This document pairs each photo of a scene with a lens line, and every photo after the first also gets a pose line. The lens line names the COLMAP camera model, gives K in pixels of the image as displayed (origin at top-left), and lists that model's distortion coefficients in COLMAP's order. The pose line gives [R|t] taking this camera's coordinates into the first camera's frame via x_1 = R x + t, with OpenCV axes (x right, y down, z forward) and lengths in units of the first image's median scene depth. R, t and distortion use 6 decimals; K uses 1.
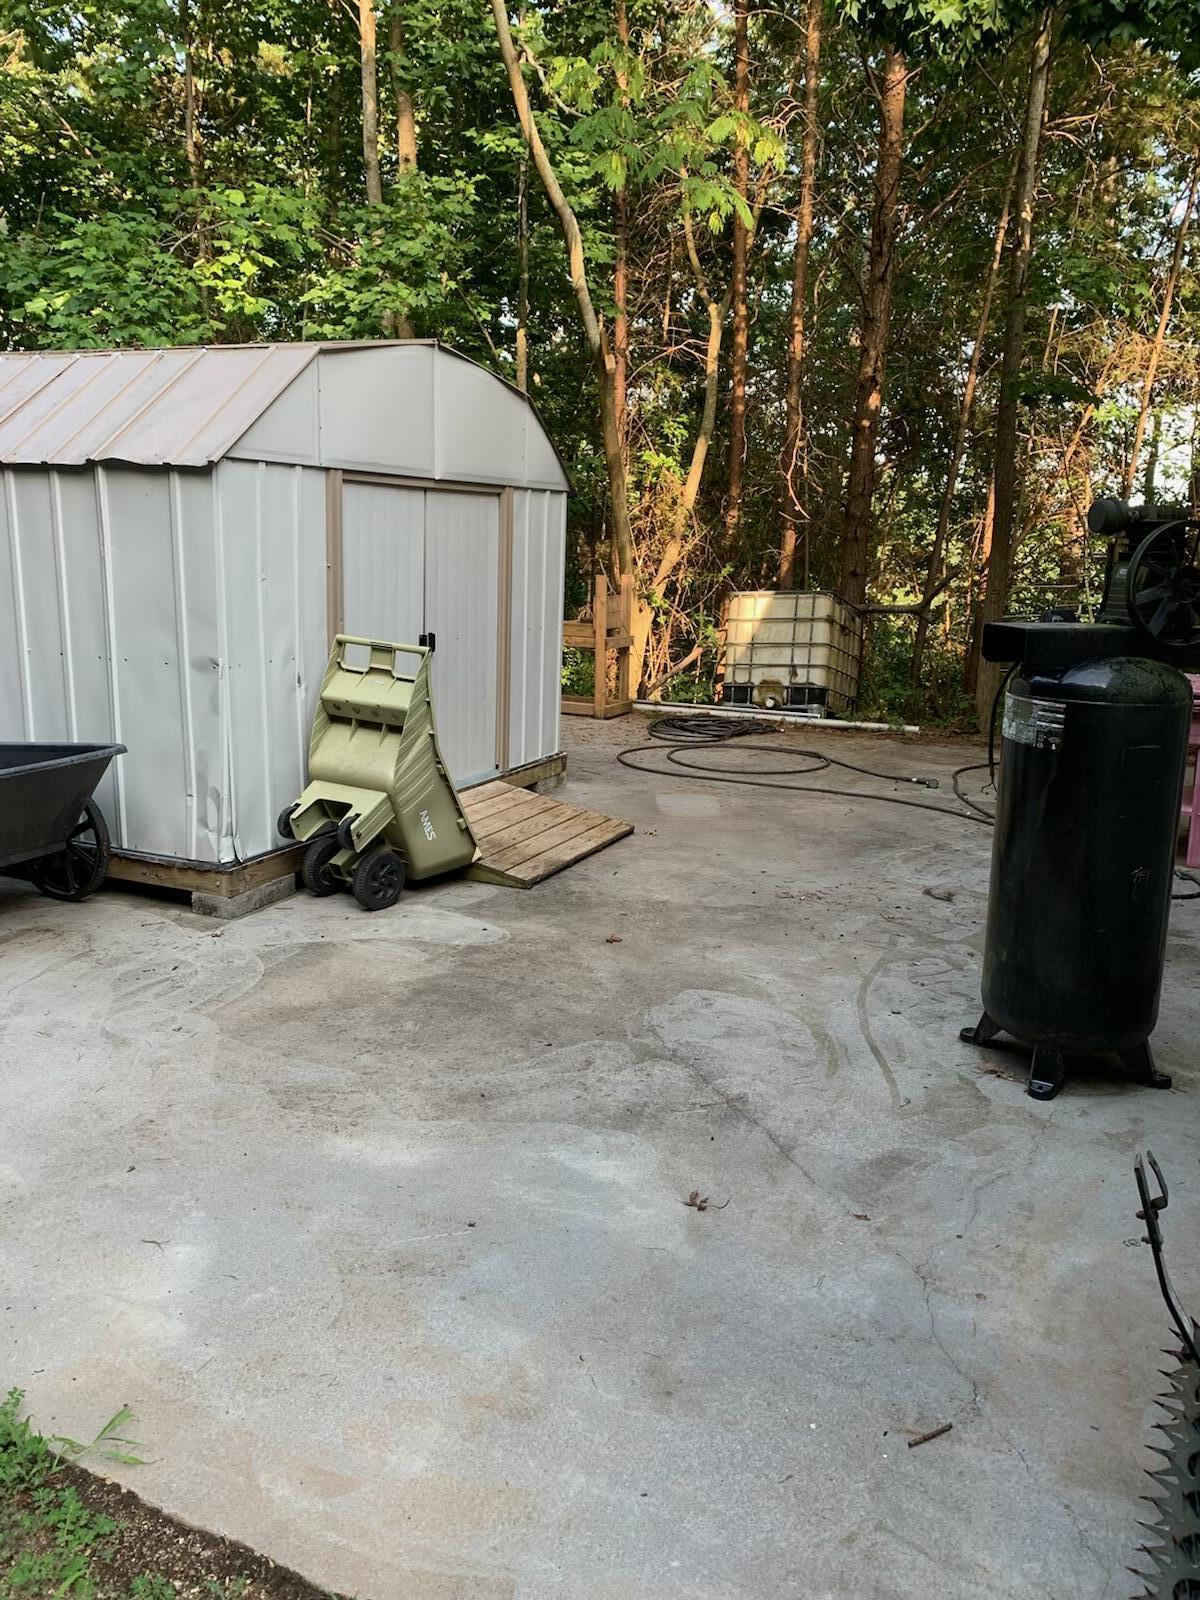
lens RADIAL K [[1198.2, 0, 600.0], [0, 1198.2, 800.0], [0, 0, 1]] dist [0.079236, -0.121799]
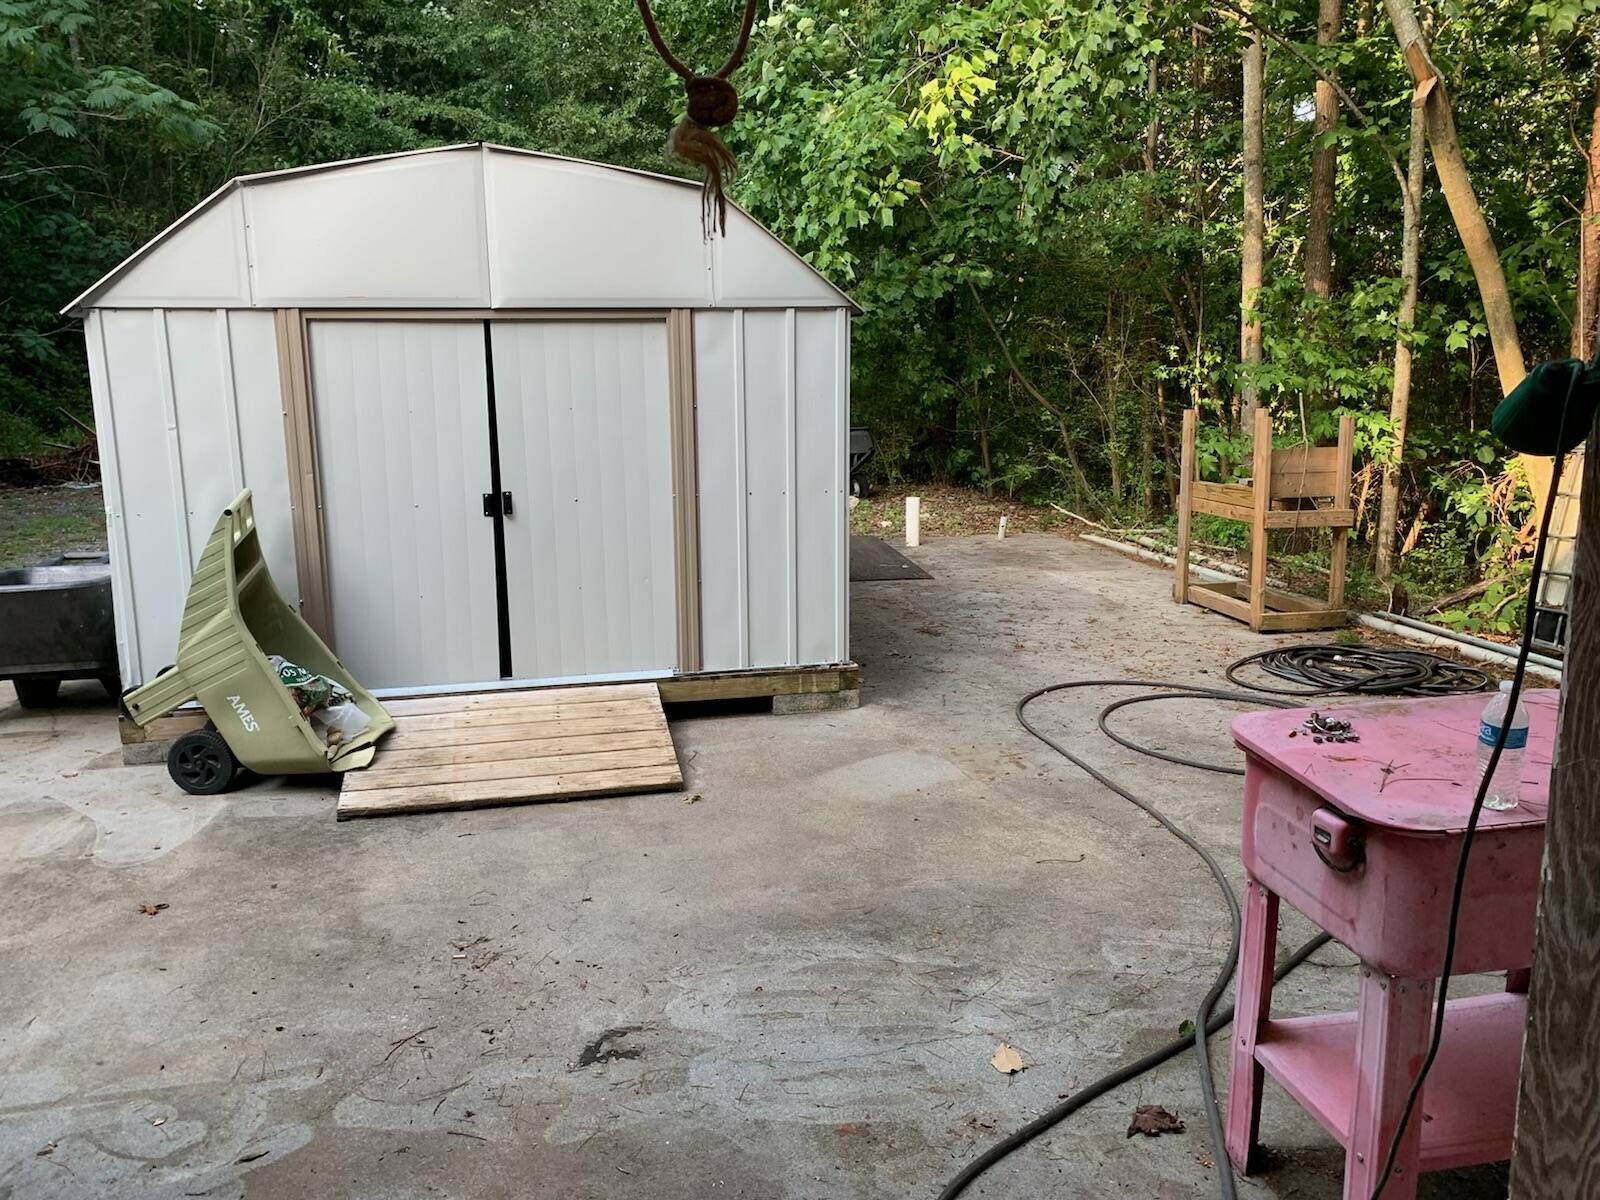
lens RADIAL K [[1221.4, 0, 800.0], [0, 1221.4, 600.0], [0, 0, 1]] dist [0.036721, -0.039783]
pose [[0.597865, 0.133320, -0.790432, 0.764153], [-0.149463, 0.987320, 0.053478, -0.162696], [0.787539, 0.086168, 0.610210, 0.750428]]
